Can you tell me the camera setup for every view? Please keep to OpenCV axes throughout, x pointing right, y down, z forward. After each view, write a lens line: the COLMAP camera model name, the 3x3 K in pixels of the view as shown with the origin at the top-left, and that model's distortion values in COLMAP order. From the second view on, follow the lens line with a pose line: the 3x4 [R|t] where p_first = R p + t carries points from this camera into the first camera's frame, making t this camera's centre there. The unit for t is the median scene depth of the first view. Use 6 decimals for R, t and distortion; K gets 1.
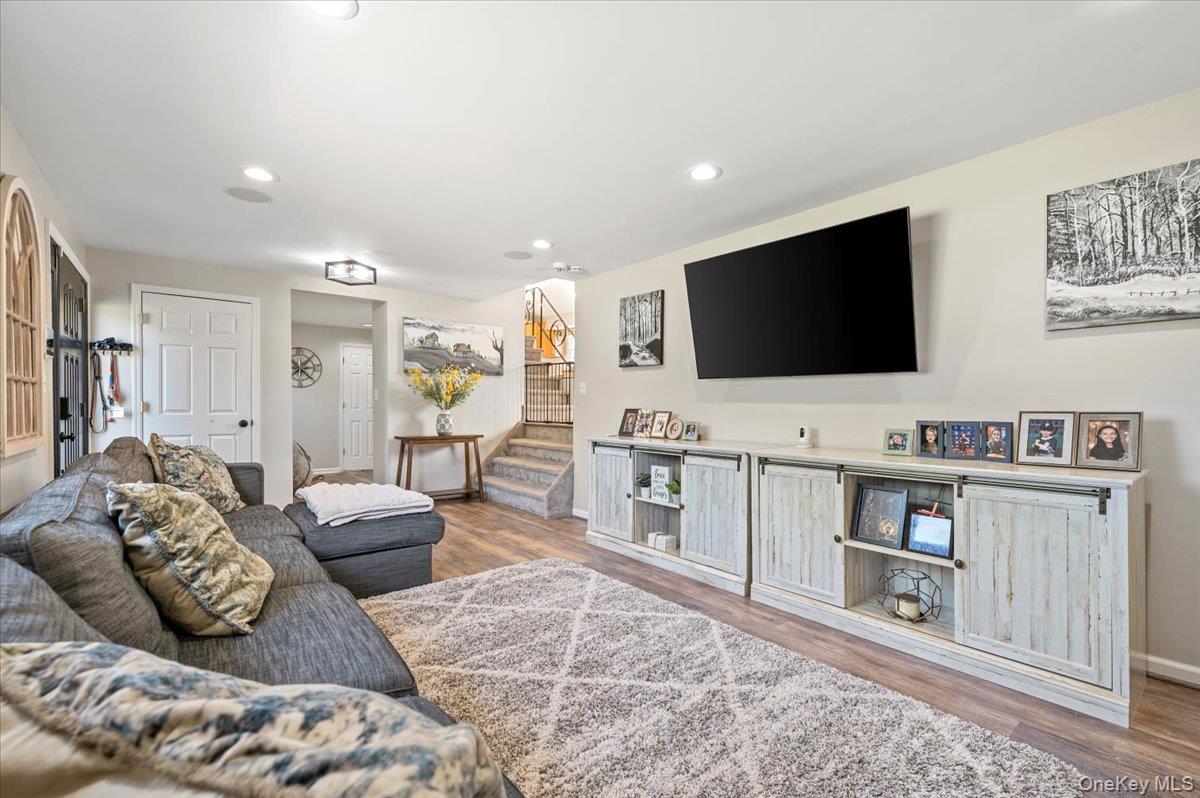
lens RADIAL K [[518.7, 0, 600.5], [0, 518.7, 406.0], [0, 0, 1]] dist [0.017535, -0.008071]
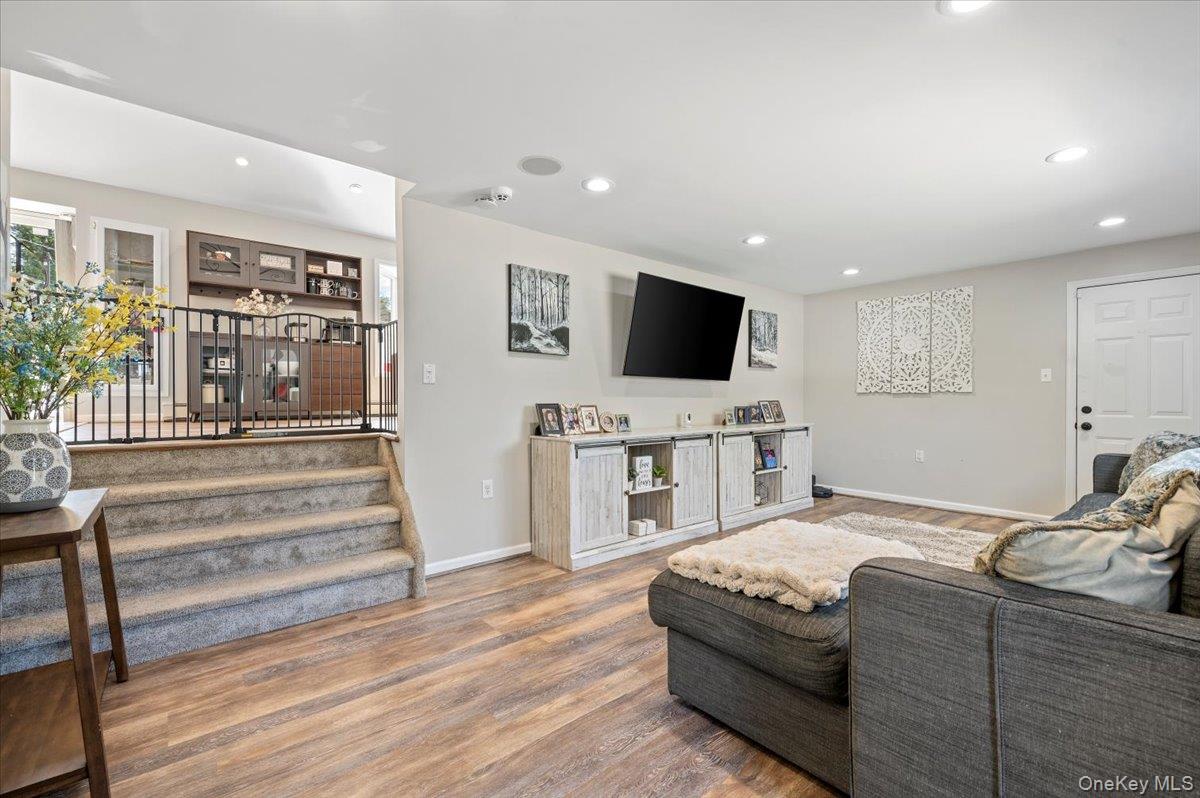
lens RADIAL K [[518.7, 0, 600.6], [0, 518.7, 396.6], [0, 0, 1]] dist [0.017535, -0.008071]
pose [[-0.022643, -0.000441, 0.999744, -0.856313], [0.001323, 0.999999, 0.000471, -0.006569], [-0.999743, 0.001334, -0.022643, 1.007307]]
